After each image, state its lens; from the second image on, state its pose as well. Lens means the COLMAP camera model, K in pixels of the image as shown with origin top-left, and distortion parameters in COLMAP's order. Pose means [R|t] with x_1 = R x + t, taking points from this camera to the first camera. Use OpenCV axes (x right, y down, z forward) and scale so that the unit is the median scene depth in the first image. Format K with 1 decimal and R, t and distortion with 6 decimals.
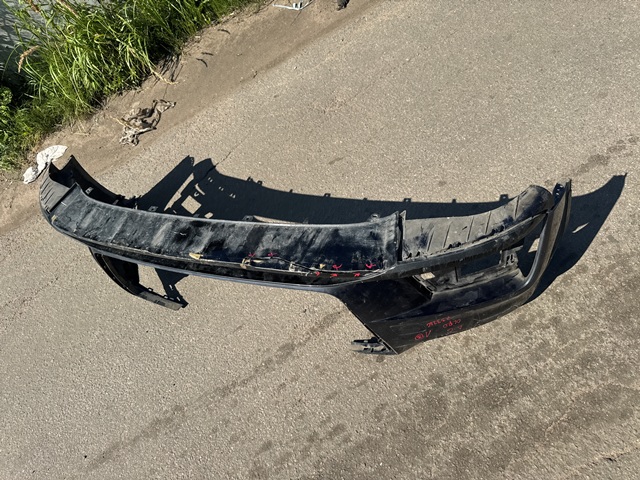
lens RADIAL K [[454.2, 0, 317.3], [0, 454.2, 257.2], [0, 0, 1]] dist [0.081401, -0.170658]
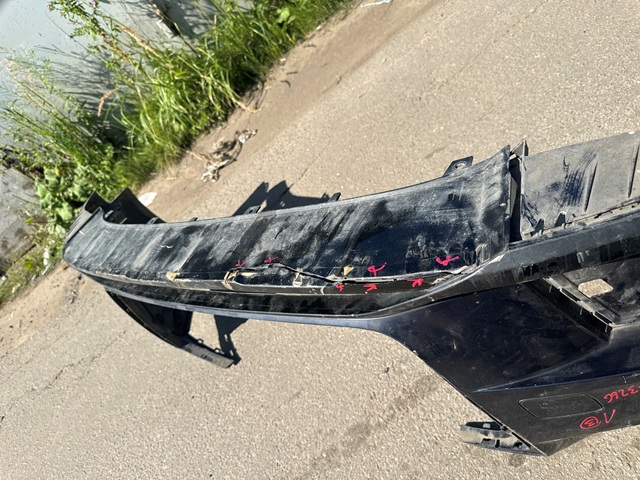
lens RADIAL K [[460.1, 0, 322.4], [0, 460.1, 252.7], [0, 0, 1]] dist [0.049473, -0.118762]
pose [[0.954155, -0.069387, -0.291160, 0.088310], [0.028235, 0.989286, -0.143231, 0.048074], [0.297979, 0.128444, 0.945891, 0.357549]]
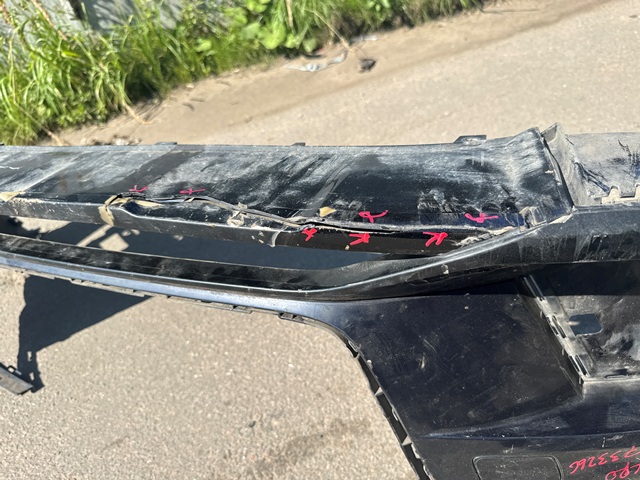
lens RADIAL K [[460.1, 0, 322.4], [0, 460.1, 252.7], [0, 0, 1]] dist [0.049473, -0.118762]
pose [[0.986424, 0.160706, 0.033774, 0.000543], [-0.139584, 0.928878, -0.343076, 0.111443], [-0.086507, 0.333704, 0.938700, 0.474404]]
